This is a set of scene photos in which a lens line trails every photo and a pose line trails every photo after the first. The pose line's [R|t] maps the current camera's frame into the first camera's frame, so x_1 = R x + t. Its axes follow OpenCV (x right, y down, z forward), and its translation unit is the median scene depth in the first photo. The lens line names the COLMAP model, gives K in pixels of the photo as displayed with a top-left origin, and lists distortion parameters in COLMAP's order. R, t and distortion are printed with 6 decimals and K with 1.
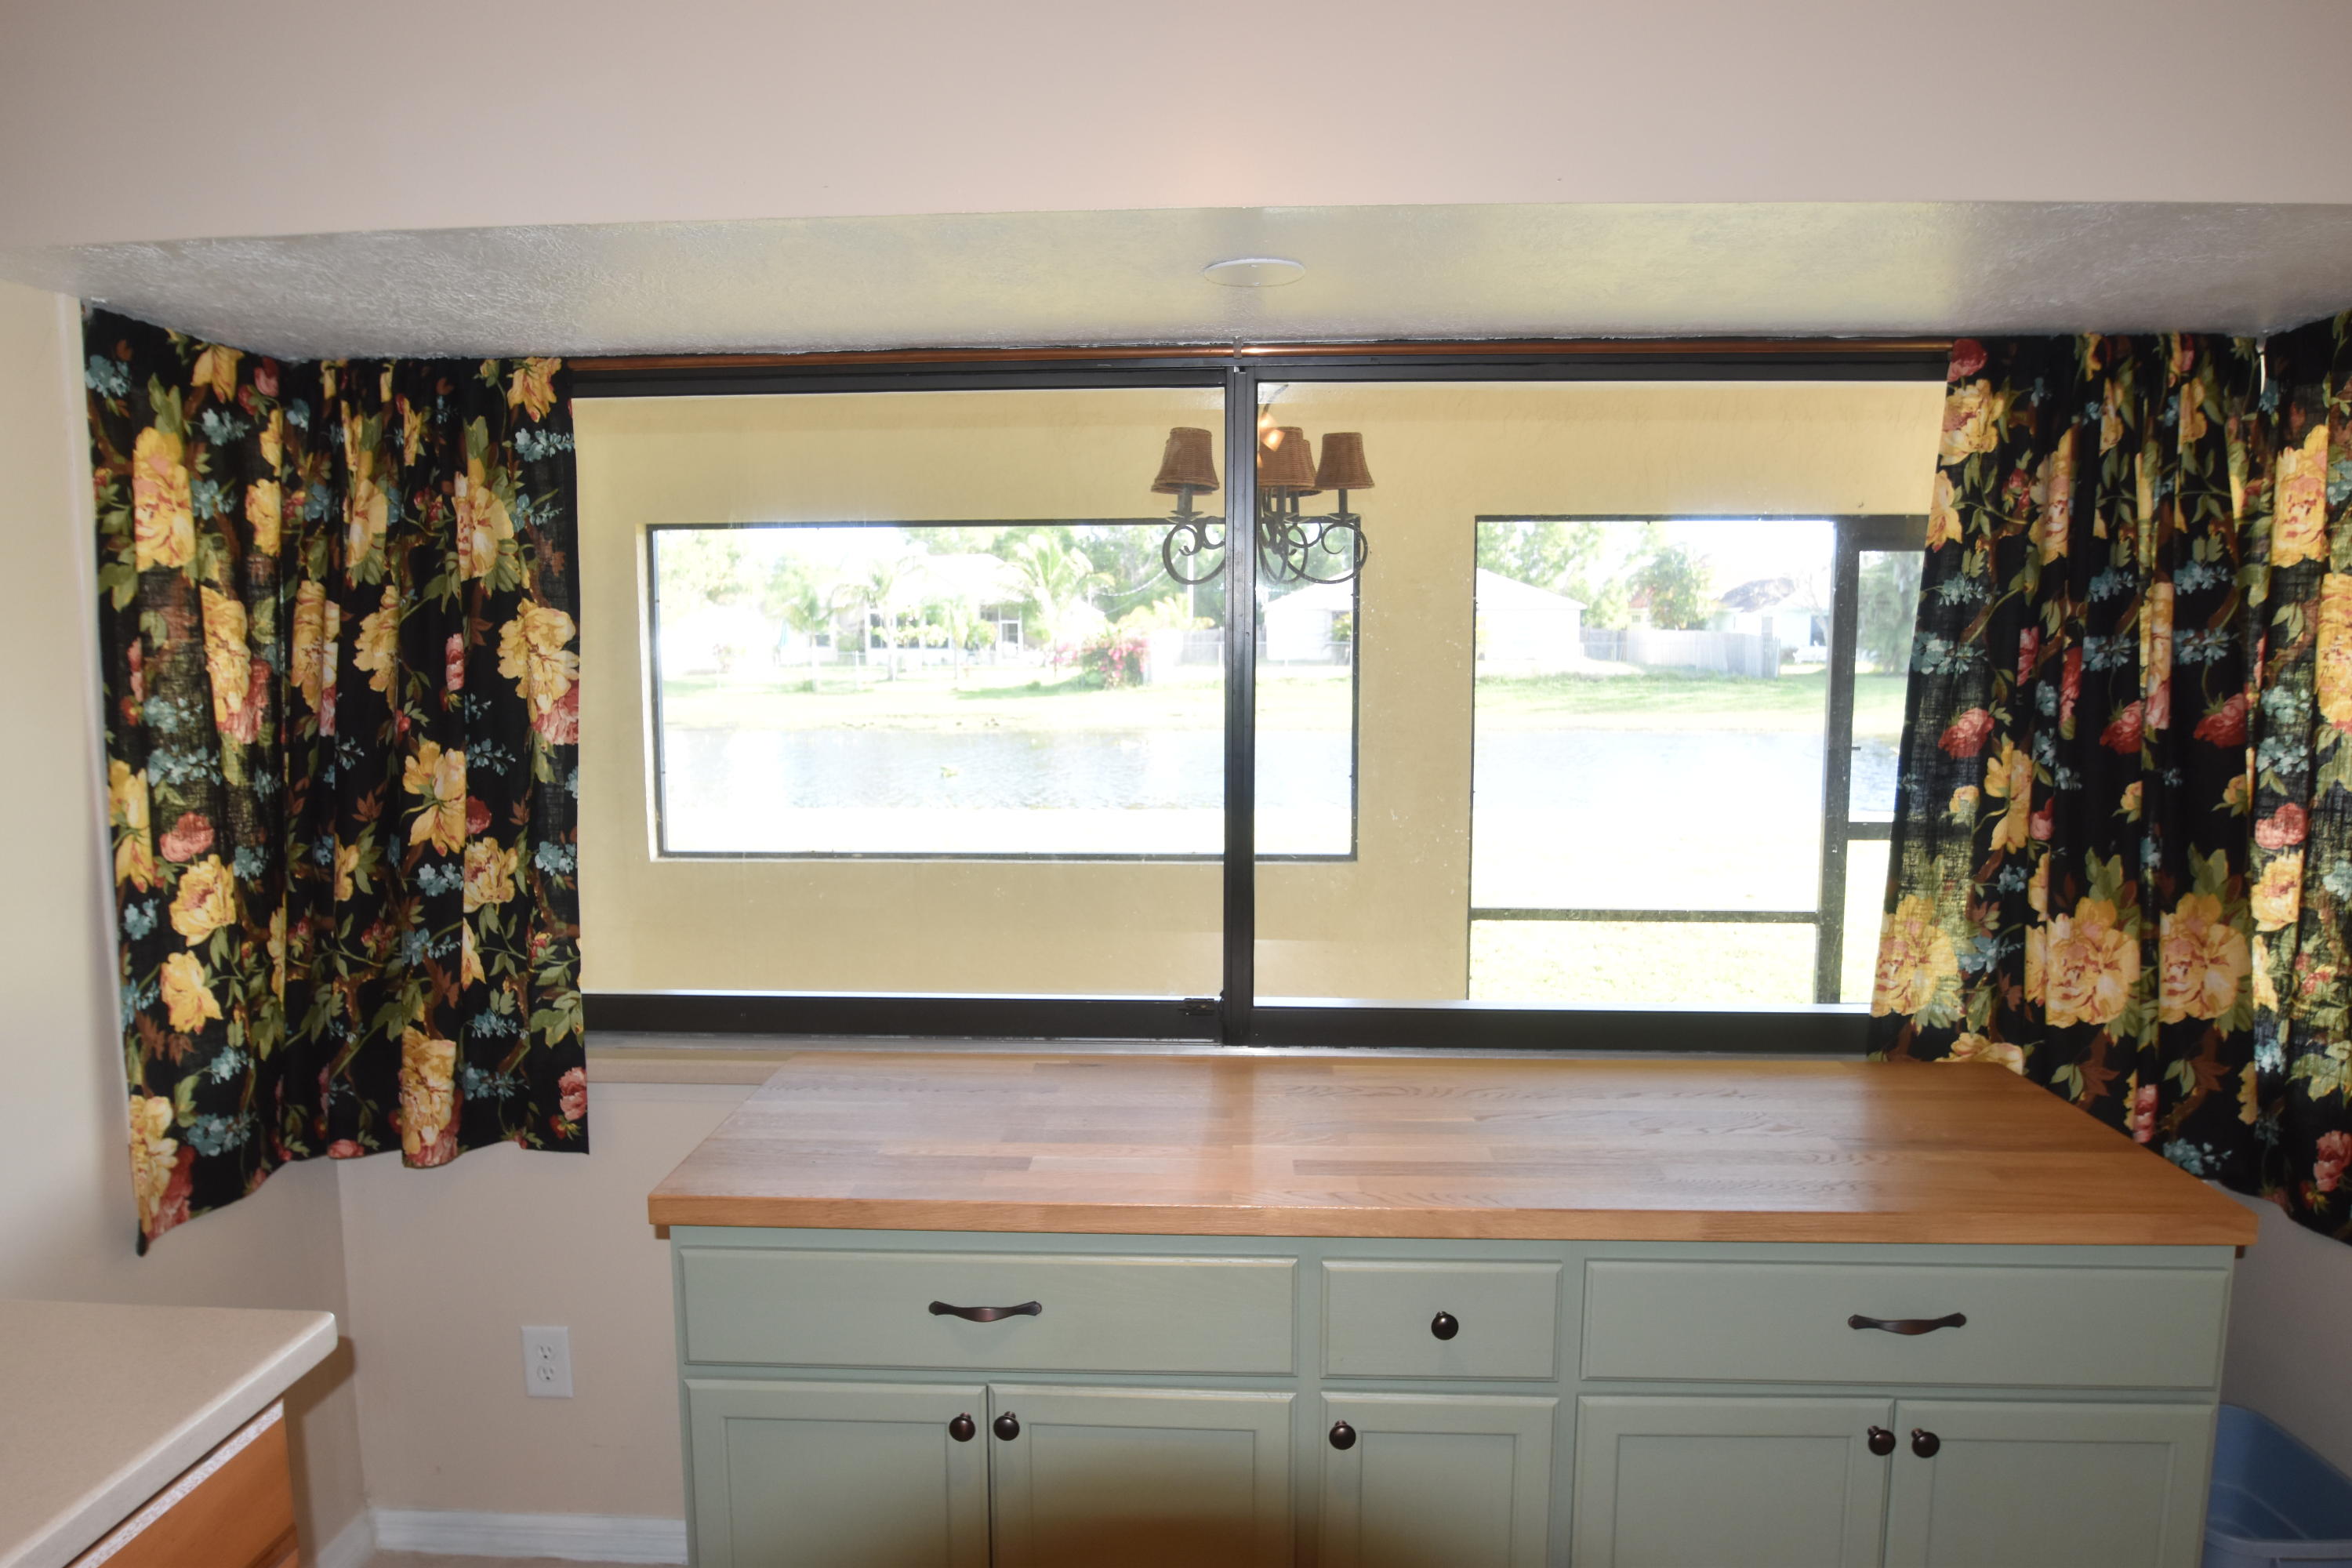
lens RADIAL K [[1624.4, 0, 1155.9], [0, 1624.4, 805.9], [0, 0, 1]] dist [-0.033991, 0.007069]
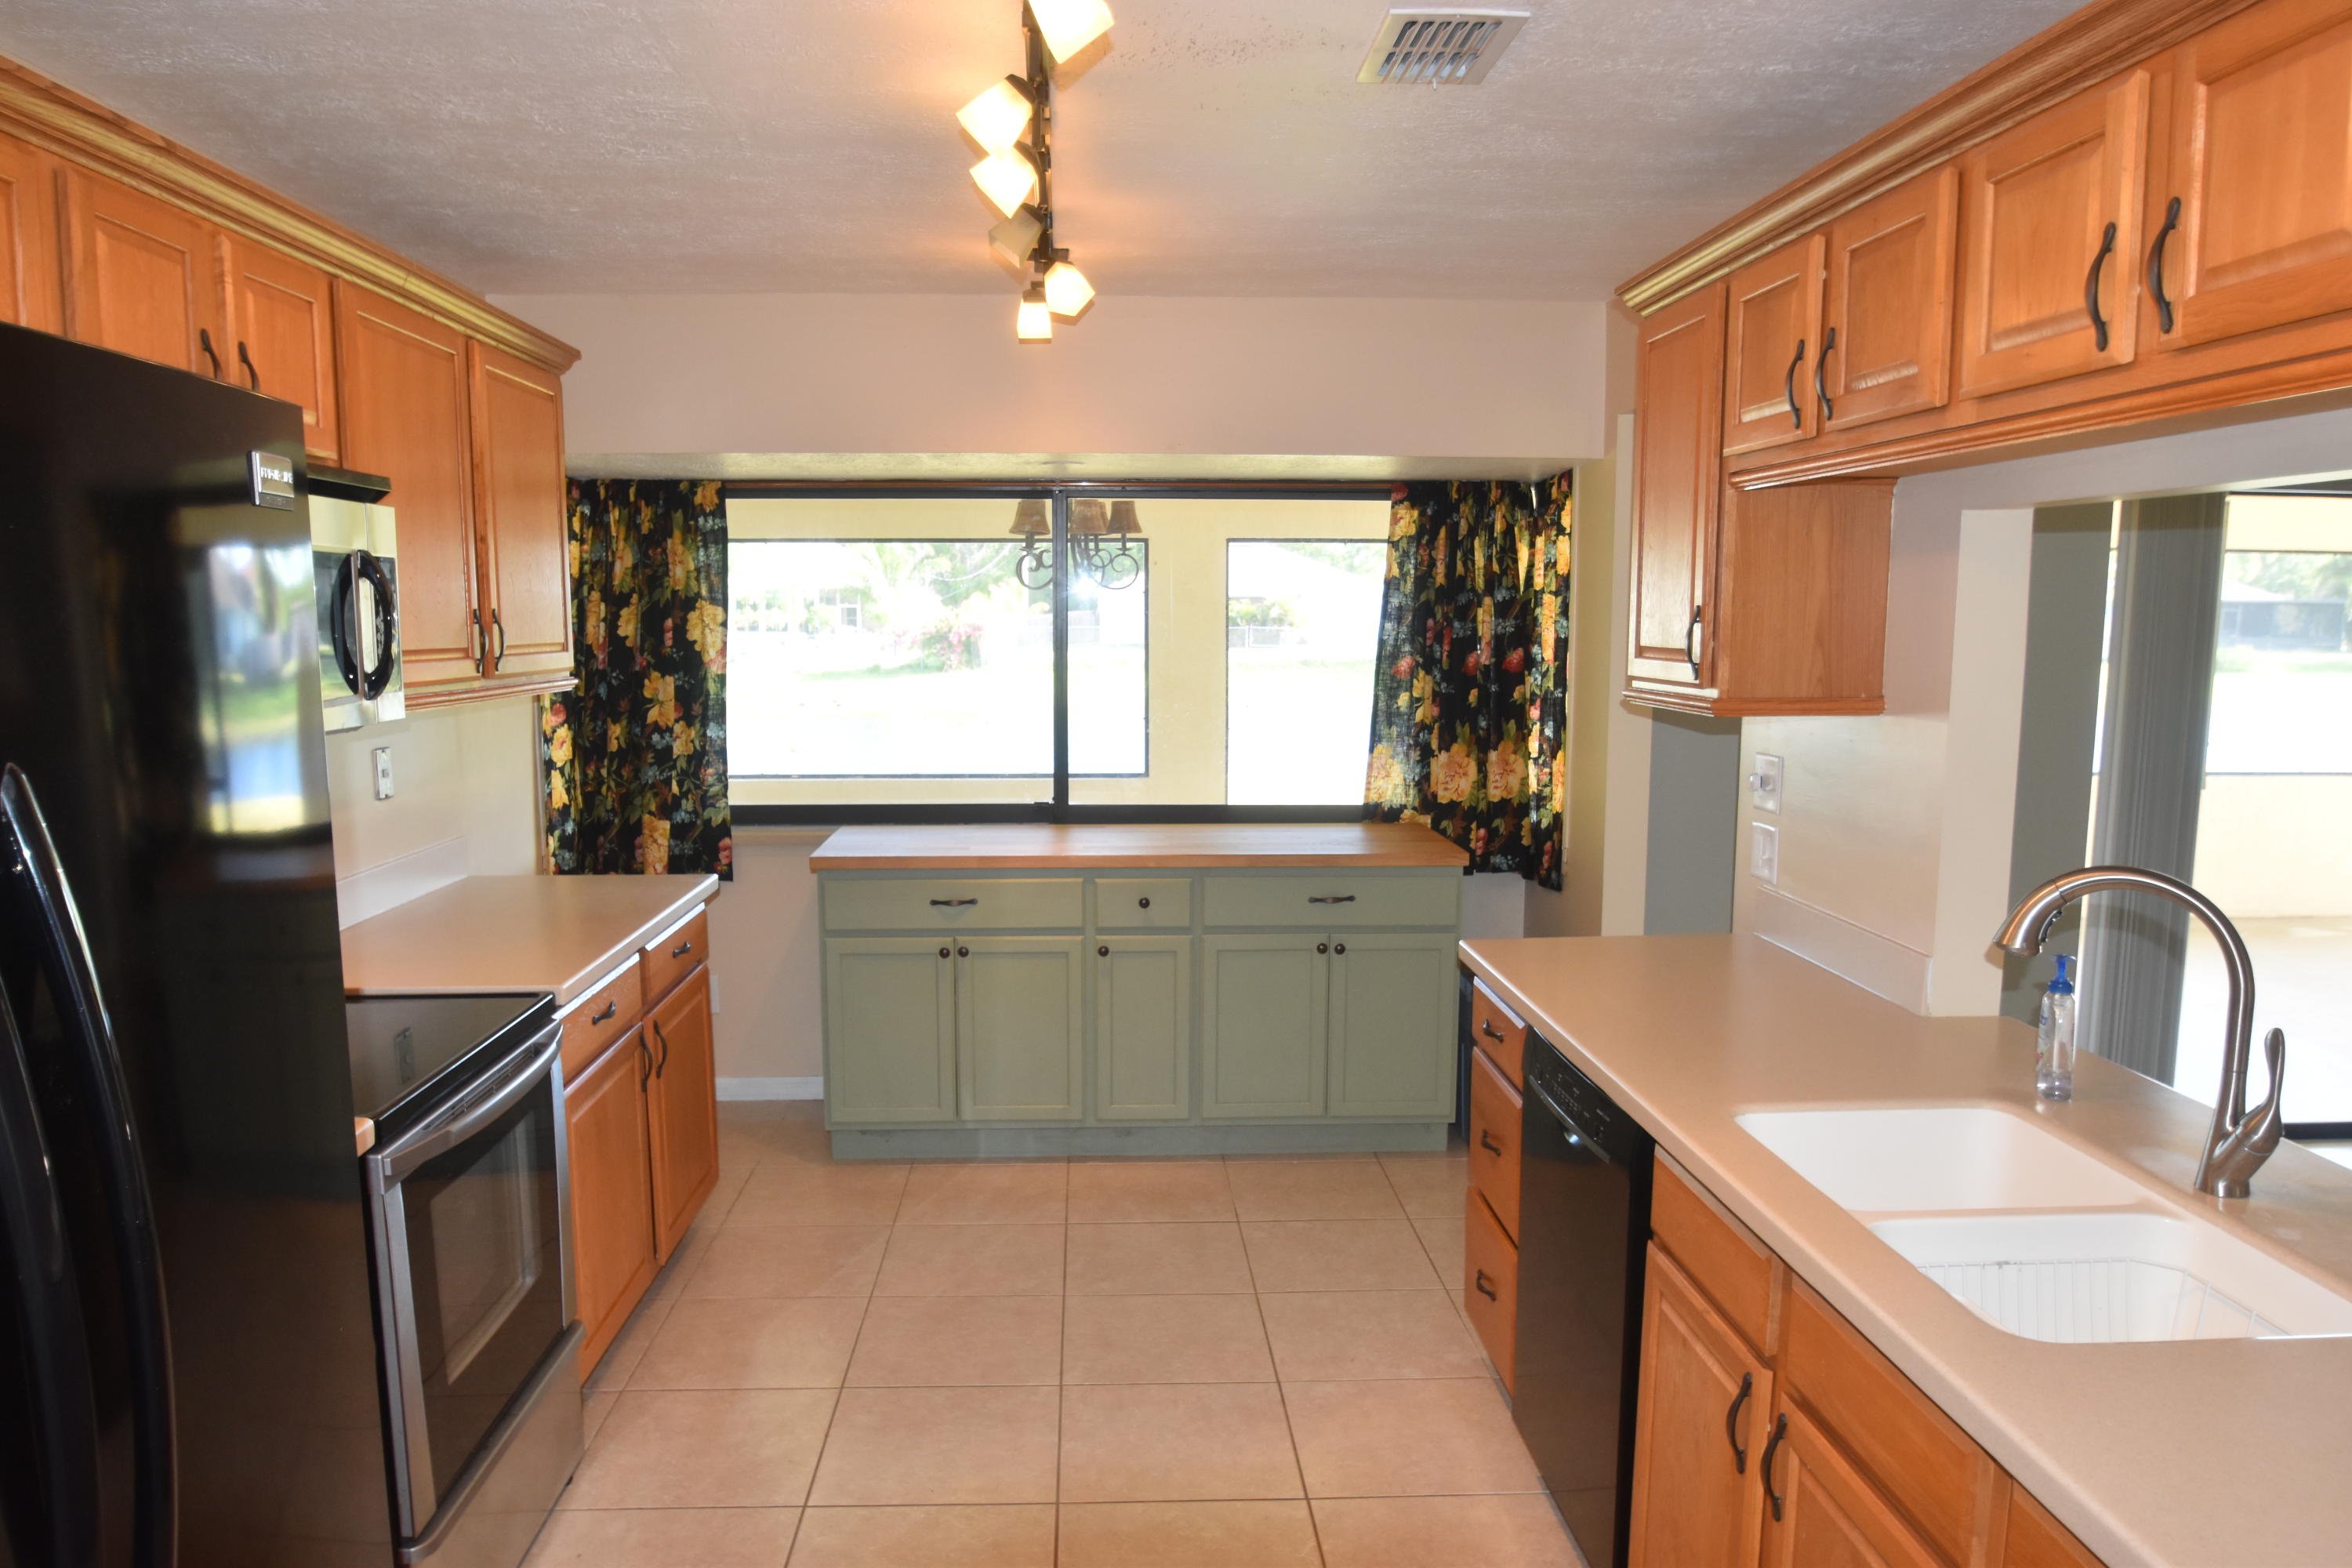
lens RADIAL K [[1624.4, 0, 1153.7], [0, 1624.4, 793.1], [0, 0, 1]] dist [-0.033991, 0.007069]
pose [[0.995209, -0.006810, 0.097533, -0.032968], [0.006638, 0.999976, 0.002089, 0.110399], [-0.097545, -0.001431, 0.995230, -1.059091]]
